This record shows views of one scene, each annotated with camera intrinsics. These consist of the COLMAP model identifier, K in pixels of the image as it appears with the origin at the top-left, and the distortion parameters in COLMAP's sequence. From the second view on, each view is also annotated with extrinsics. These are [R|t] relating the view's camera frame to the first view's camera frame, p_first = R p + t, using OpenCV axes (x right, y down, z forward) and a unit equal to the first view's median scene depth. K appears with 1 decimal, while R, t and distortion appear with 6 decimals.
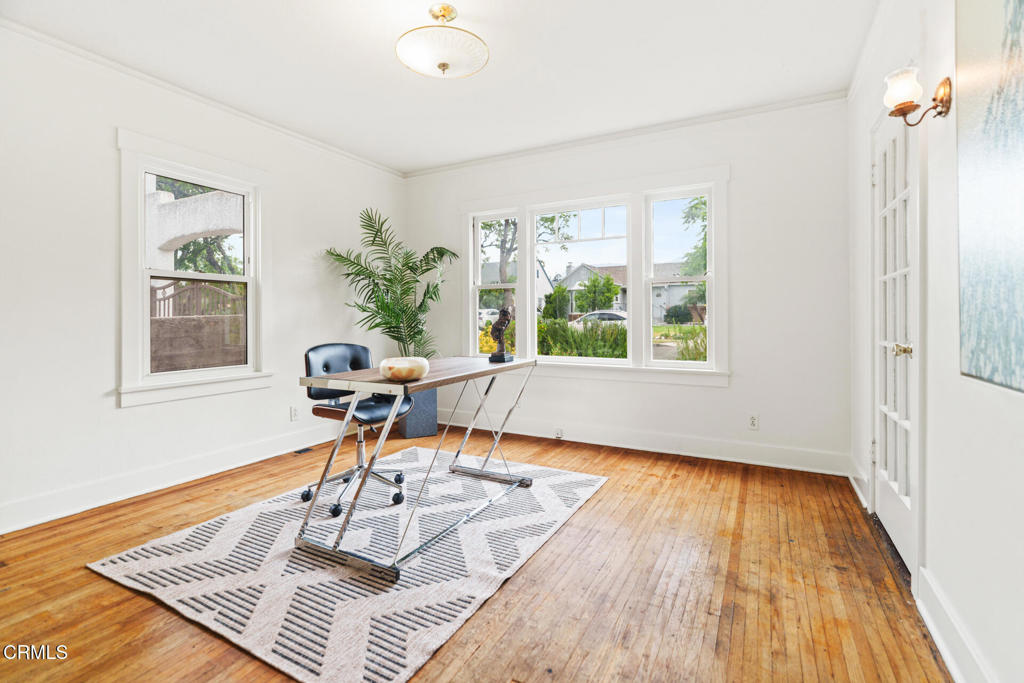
lens RADIAL K [[470.6, 0, 509.6], [0, 470.6, 317.0], [0, 0, 1]] dist [-0.003459, 0.000311]
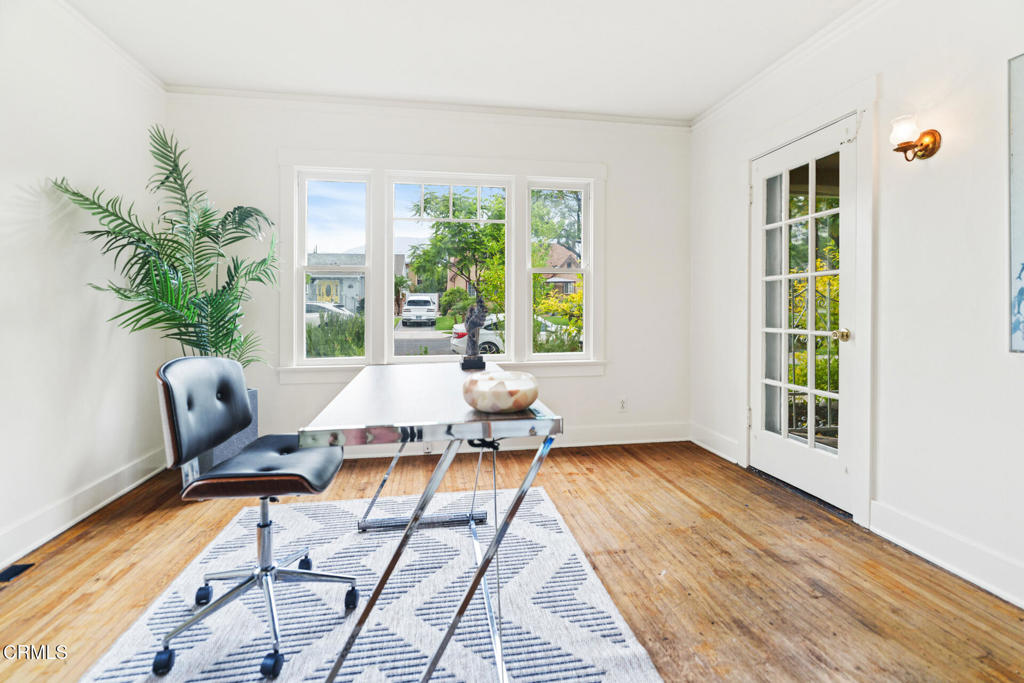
lens RADIAL K [[475.1, 0, 510.1], [0, 475.1, 308.1], [0, 0, 1]] dist [-0.001563, -0.000210]
pose [[0.786589, 0.000247, 0.617477, -0.431471], [0.000032, 1.000000, -0.000440, -0.001319], [-0.617477, 0.000366, 0.786589, 0.345289]]
